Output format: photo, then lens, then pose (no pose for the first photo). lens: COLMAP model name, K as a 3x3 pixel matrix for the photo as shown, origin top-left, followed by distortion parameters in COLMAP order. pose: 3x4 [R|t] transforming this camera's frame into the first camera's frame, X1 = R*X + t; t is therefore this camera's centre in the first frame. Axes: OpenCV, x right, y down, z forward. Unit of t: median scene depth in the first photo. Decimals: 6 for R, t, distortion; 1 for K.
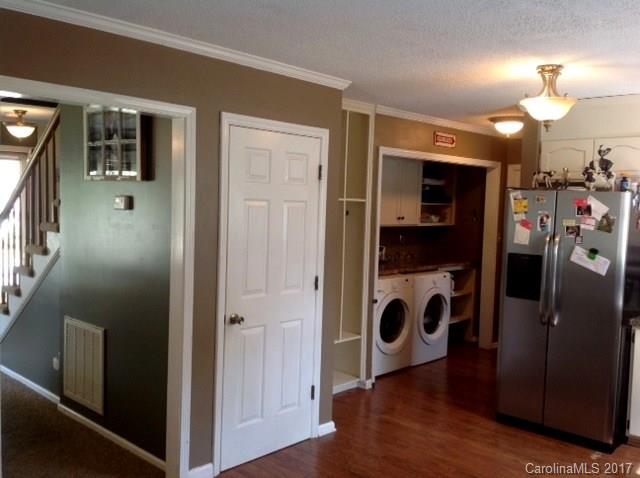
lens RADIAL K [[605.5, 0, 320.4], [0, 605.5, 240.5], [0, 0, 1]] dist [-0.014495, 0.000000]
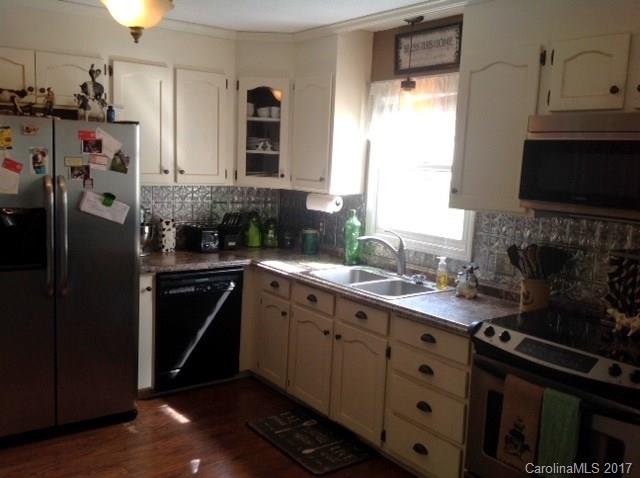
lens RADIAL K [[605.5, 0, 320.2], [0, 605.5, 239.1], [0, 0, 1]] dist [-0.014495, 0.000000]
pose [[0.179477, -0.151582, 0.972014, -0.300509], [0.026220, 0.988444, 0.149303, -0.039163], [-0.983413, -0.001311, 0.181378, 0.553130]]
